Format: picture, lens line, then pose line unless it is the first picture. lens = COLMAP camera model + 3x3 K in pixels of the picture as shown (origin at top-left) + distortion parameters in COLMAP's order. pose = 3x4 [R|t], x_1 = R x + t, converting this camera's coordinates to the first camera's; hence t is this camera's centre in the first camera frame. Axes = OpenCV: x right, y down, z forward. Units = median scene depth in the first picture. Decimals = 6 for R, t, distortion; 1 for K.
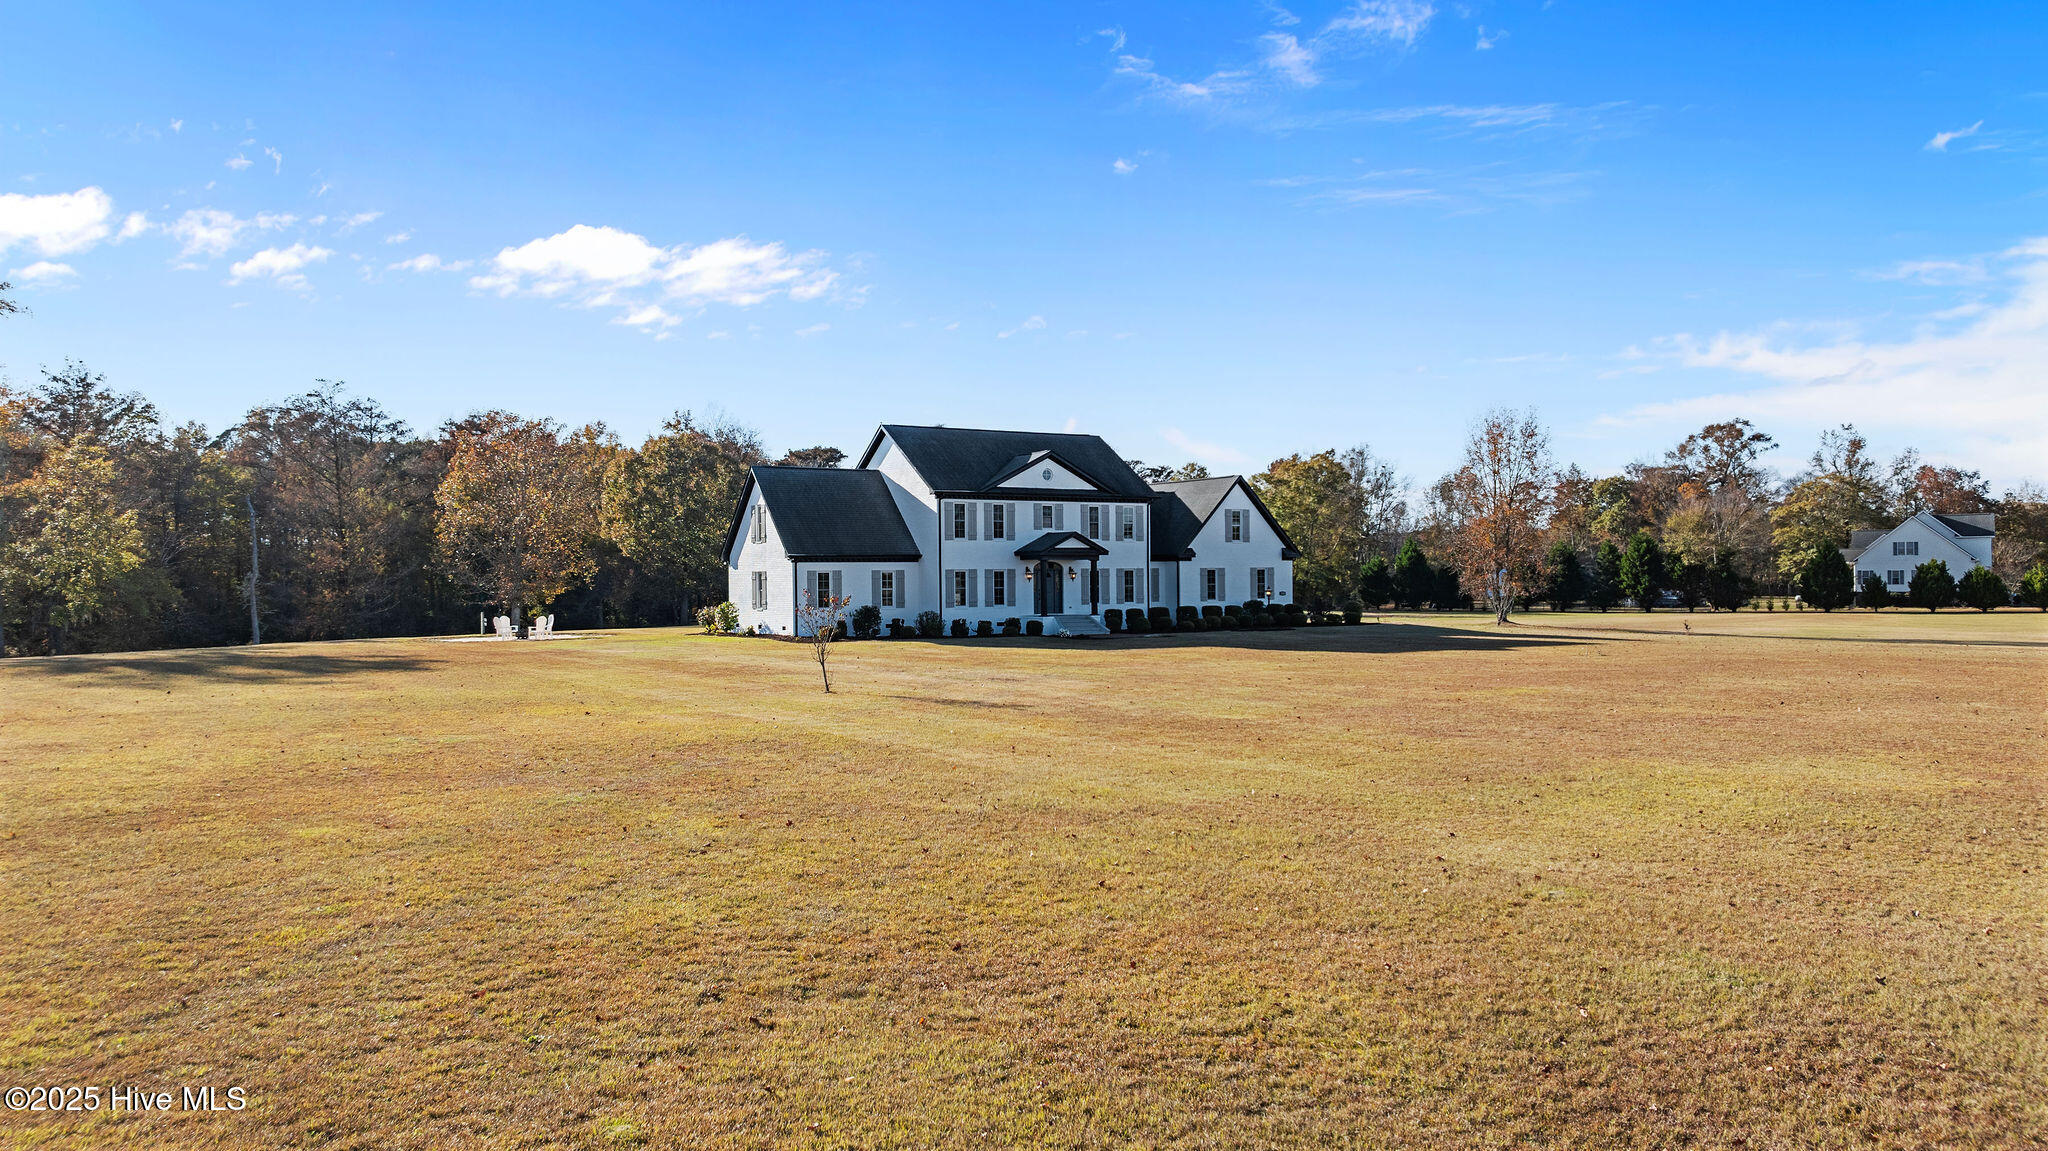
lens RADIAL K [[1413.3, 0, 1061.2], [0, 1413.3, 583.3], [0, 0, 1]] dist [0.000153, -0.031886]
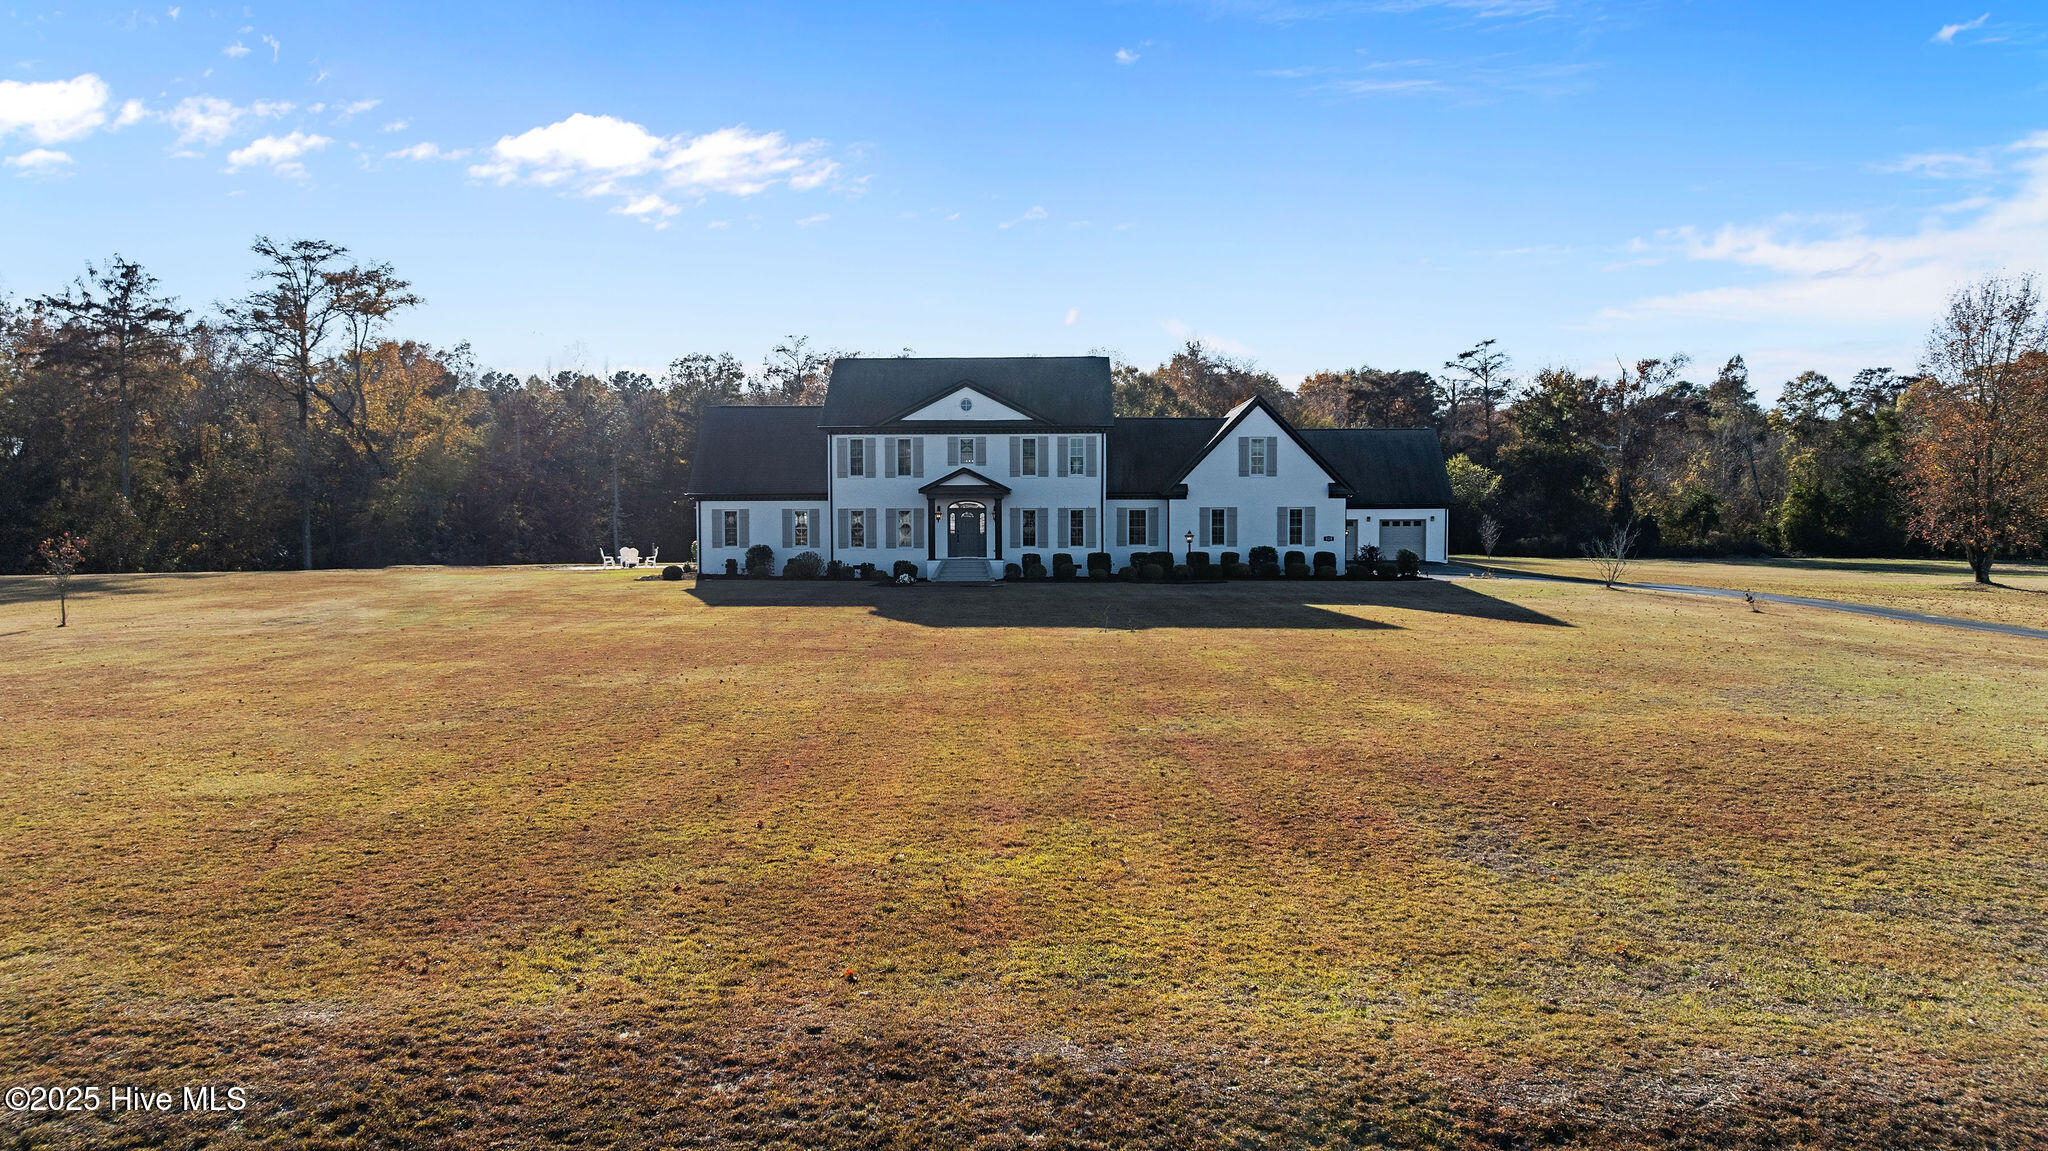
lens RADIAL K [[1413.3, 0, 1061.2], [0, 1413.3, 583.3], [0, 0, 1]] dist [0.000153, -0.031886]
pose [[0.823445, 0.038097, -0.566116, 0.554862], [-0.008027, 0.998426, 0.055514, -0.012971], [0.567339, -0.041169, 0.822454, 0.280489]]
